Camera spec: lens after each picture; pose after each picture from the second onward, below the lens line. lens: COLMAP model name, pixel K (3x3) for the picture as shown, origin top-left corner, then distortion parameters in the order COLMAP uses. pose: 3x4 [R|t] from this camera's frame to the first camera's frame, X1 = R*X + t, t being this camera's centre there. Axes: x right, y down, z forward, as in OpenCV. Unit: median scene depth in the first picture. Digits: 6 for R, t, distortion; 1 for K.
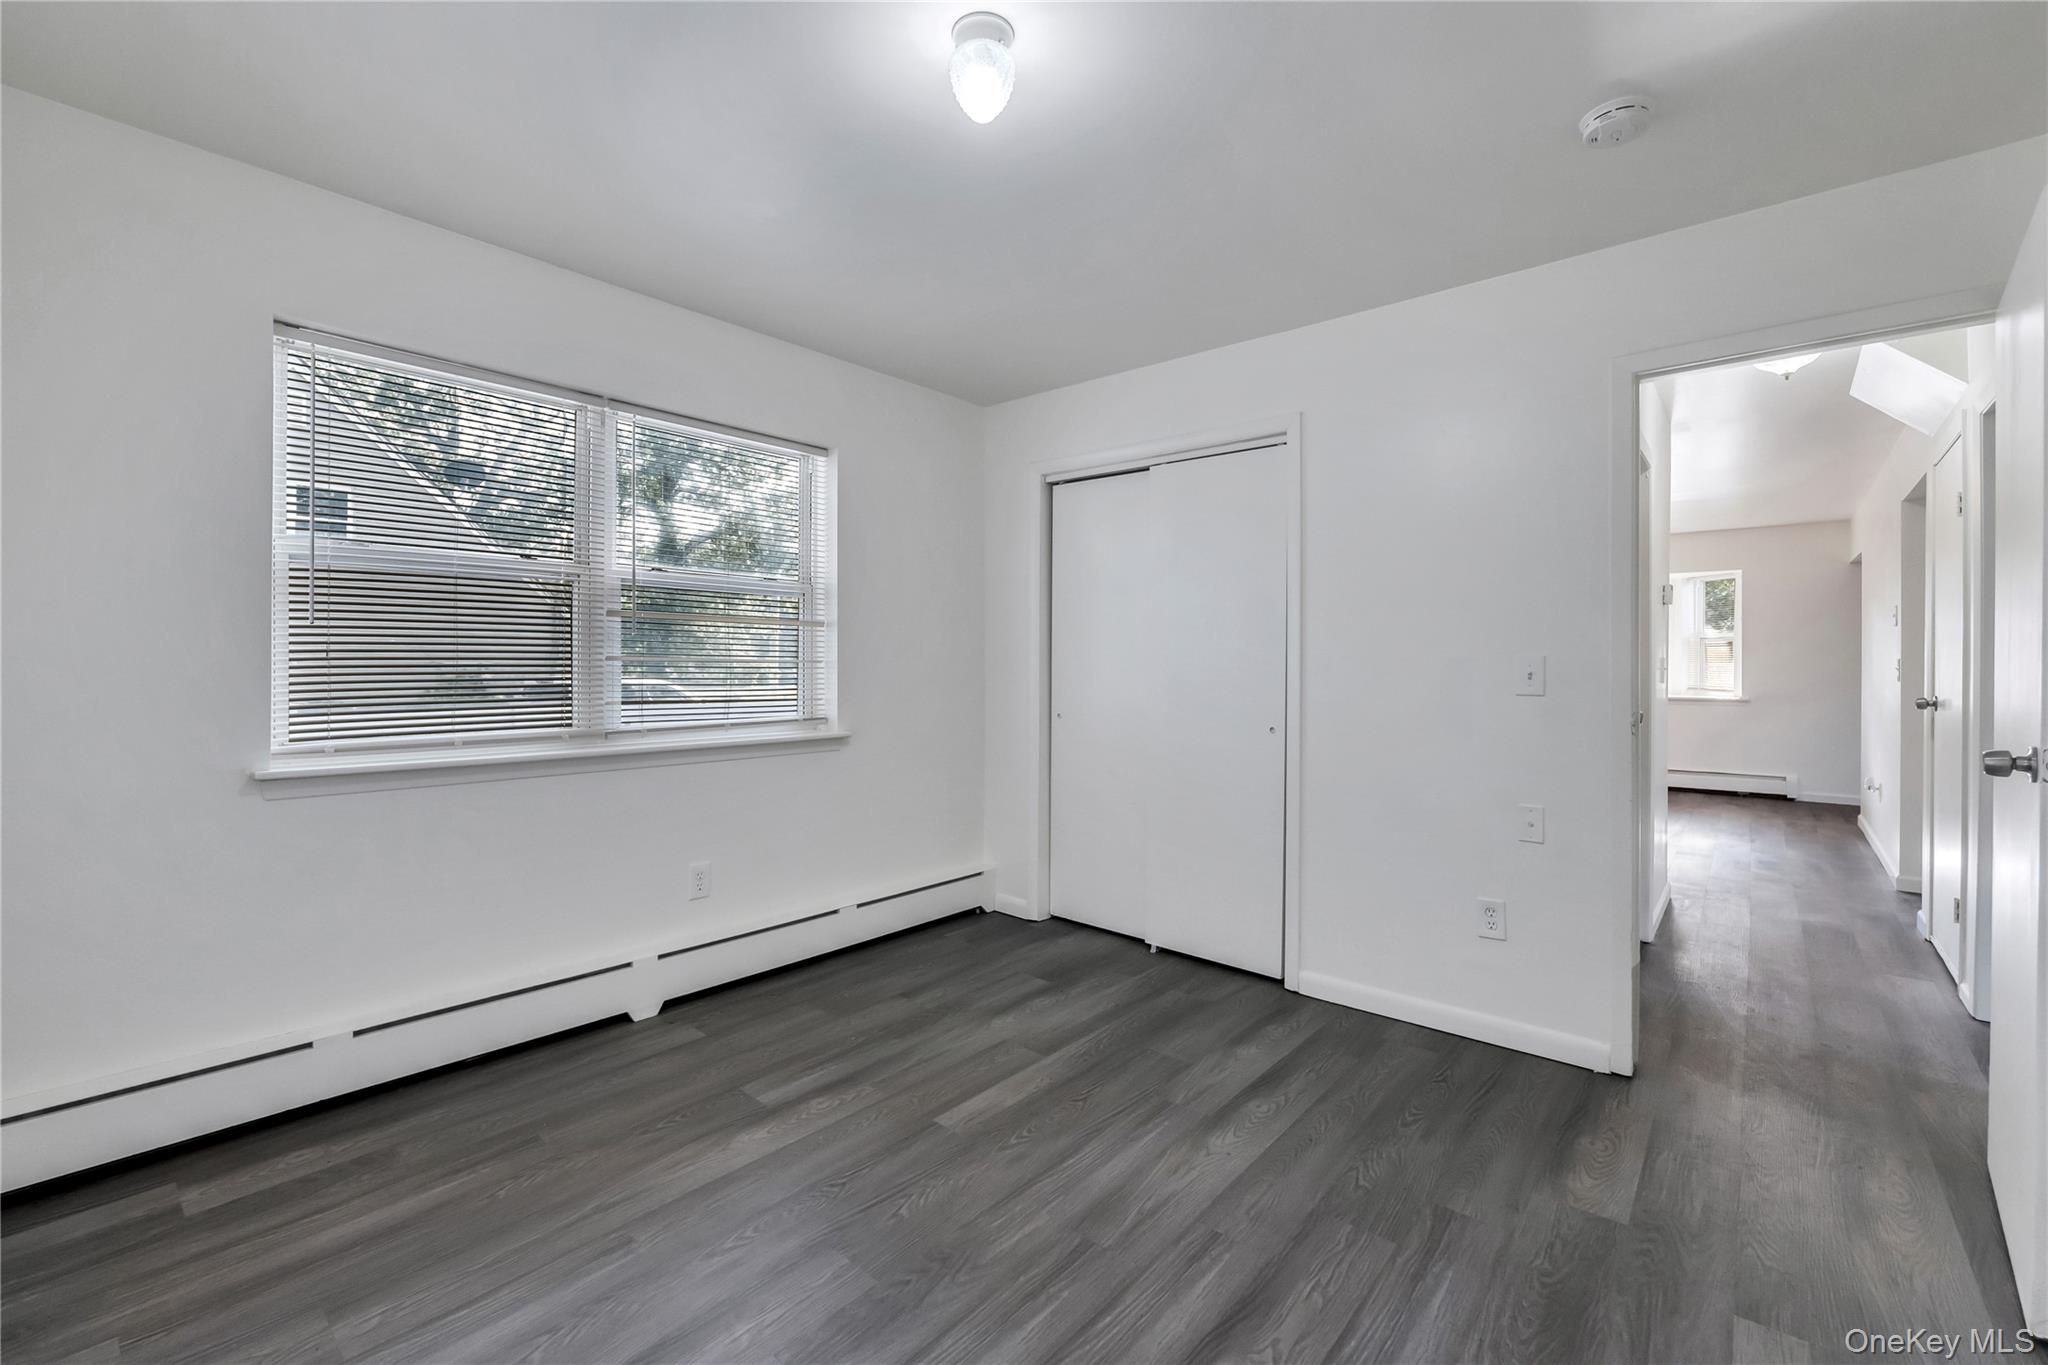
lens RADIAL K [[846.6, 0, 1023.4], [0, 846.6, 662.7], [0, 0, 1]] dist [-0.012416, 0.000214]
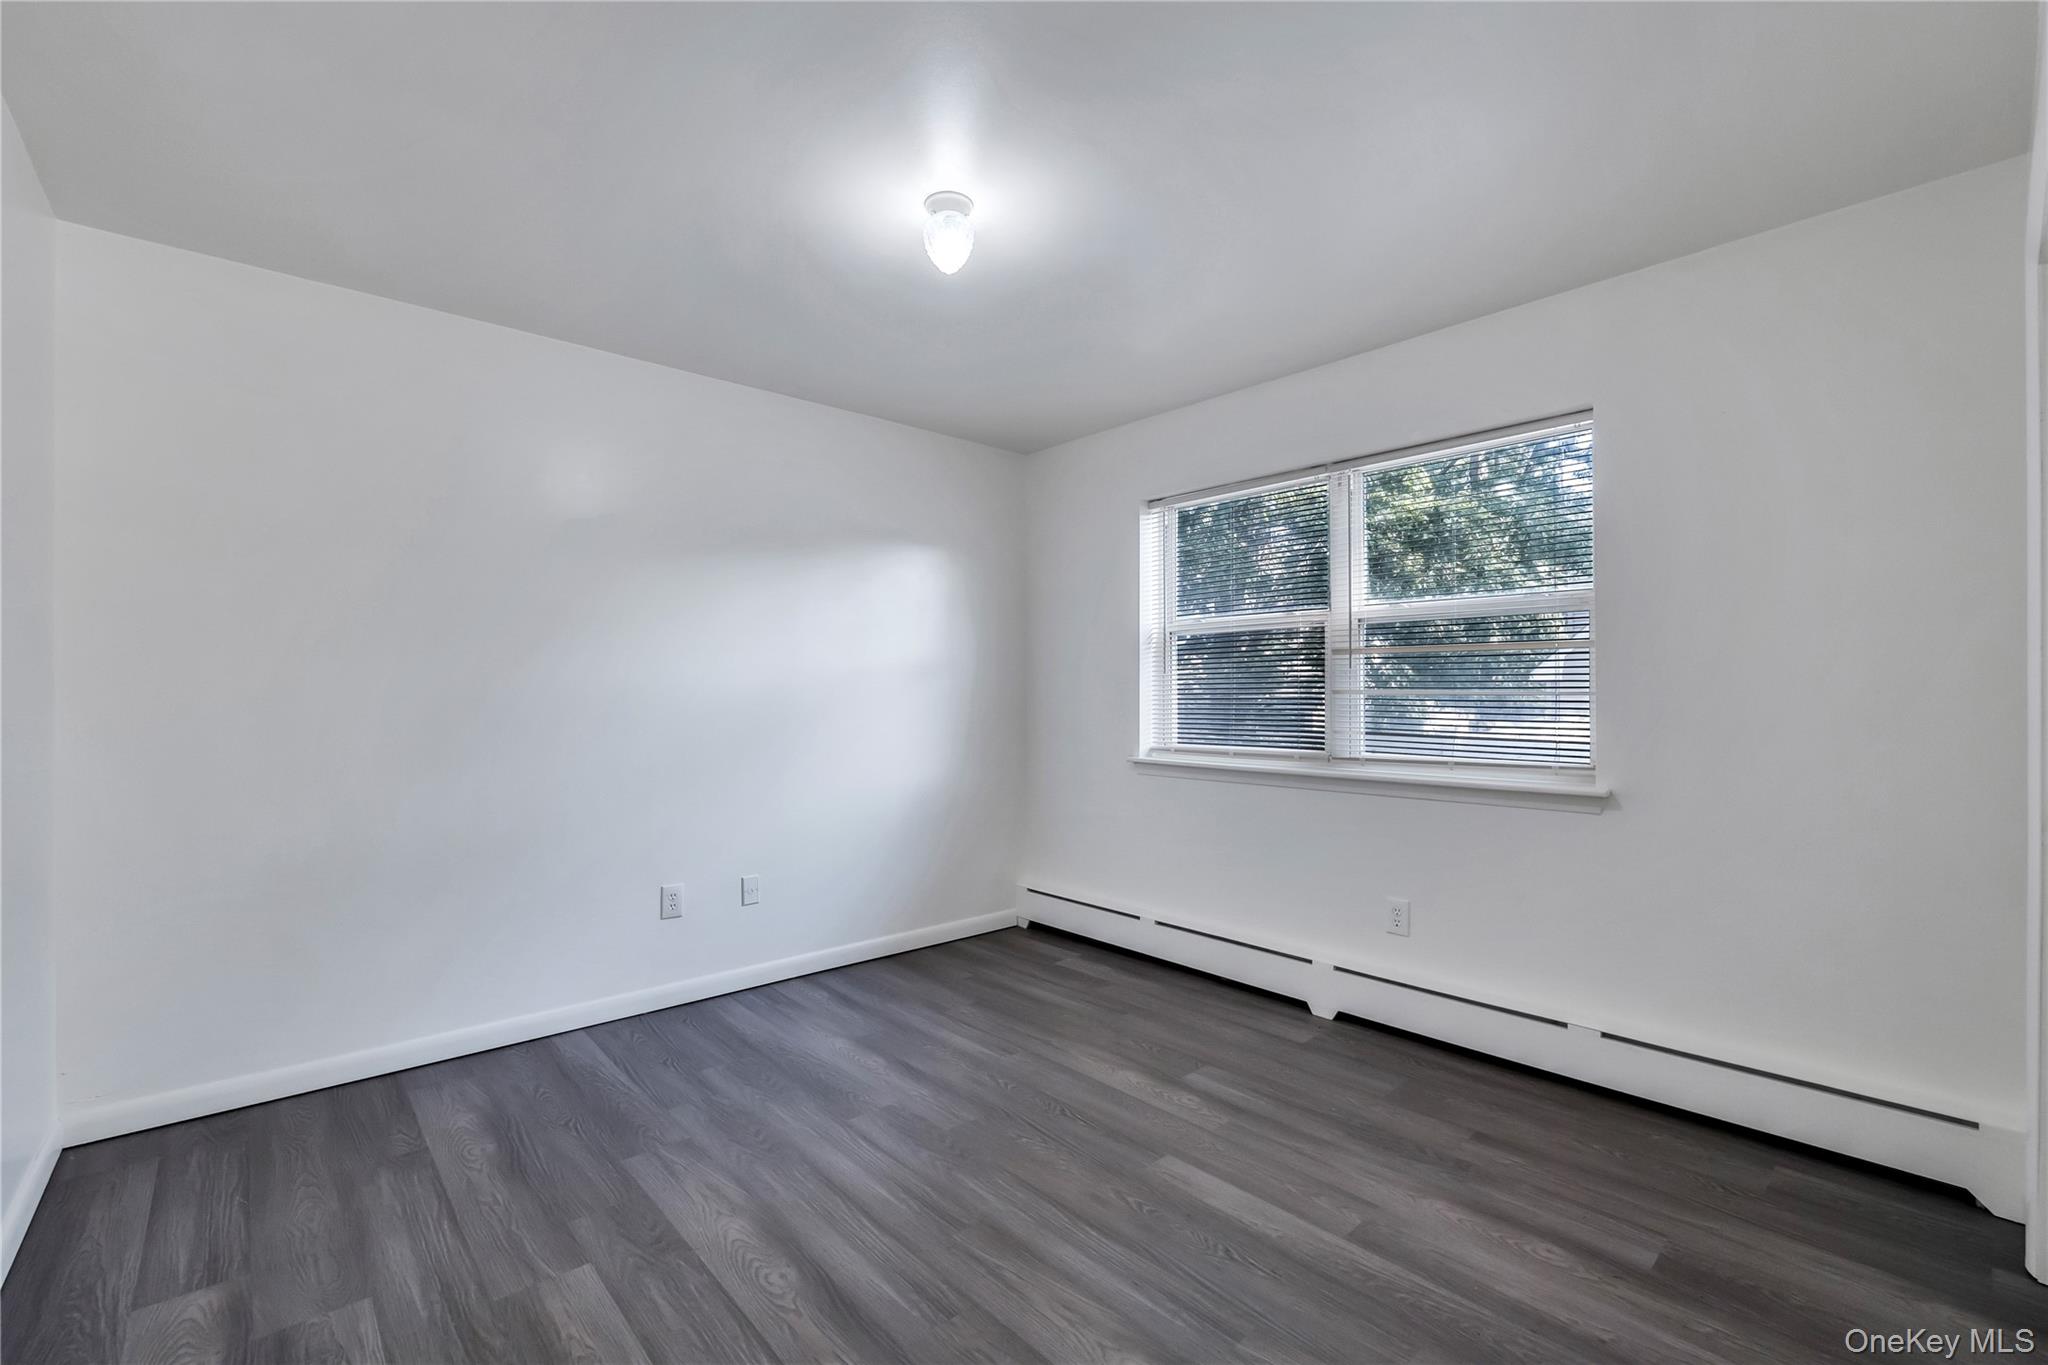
lens RADIAL K [[862.3, 0, 1025.4], [0, 862.3, 689.4], [0, 0, 1]] dist [-0.014009, -0.000068]
pose [[-0.111039, -0.009034, -0.993775, 0.818595], [0.000920, 0.999957, -0.009193, 0.001896], [0.993816, -0.001935, -0.111026, 0.838509]]
